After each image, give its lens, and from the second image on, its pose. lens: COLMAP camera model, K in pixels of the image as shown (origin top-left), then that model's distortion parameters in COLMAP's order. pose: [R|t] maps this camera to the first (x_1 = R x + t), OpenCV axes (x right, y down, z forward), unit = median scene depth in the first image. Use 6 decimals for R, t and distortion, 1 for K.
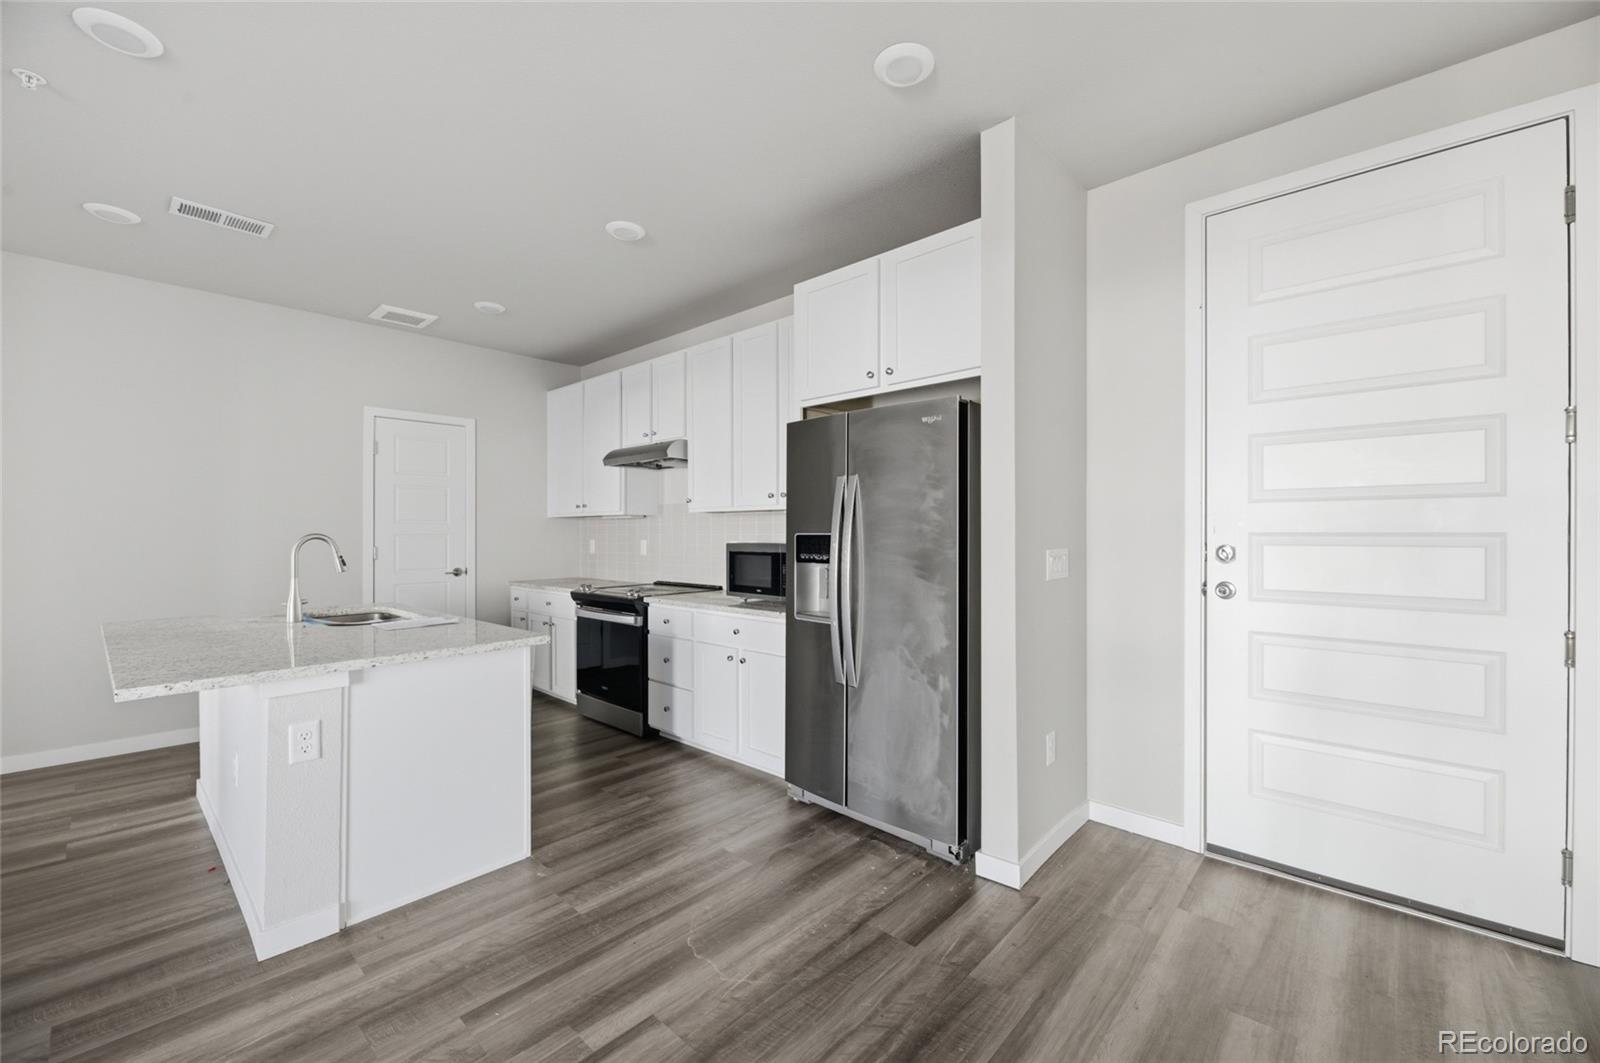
lens RADIAL K [[650.2, 0, 801.9], [0, 650.2, 534.3], [0, 0, 1]] dist [0.000417, -0.000001]
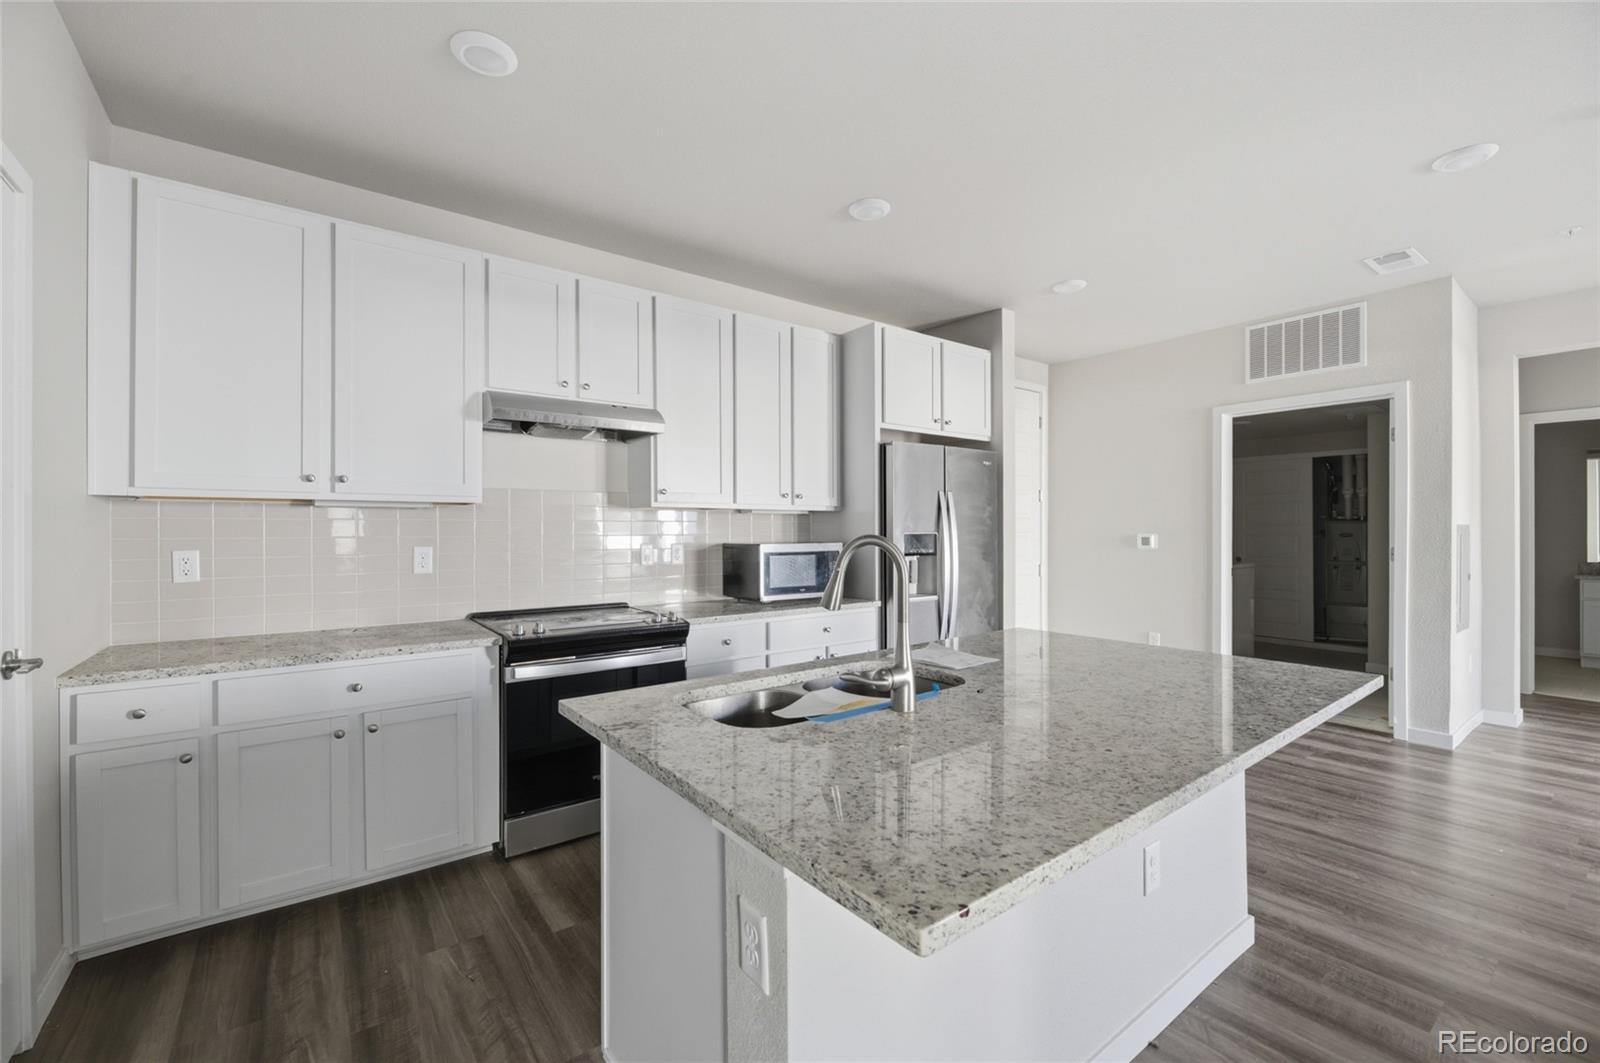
lens RADIAL K [[650.2, 0, 801.9], [0, 650.2, 534.3], [0, 0, 1]] dist [0.000417, -0.000001]
pose [[0.183411, -0.006405, 0.983016, -1.451803], [0.001401, 0.999979, 0.006254, -0.008207], [-0.983035, 0.000230, 0.183416, 1.109350]]
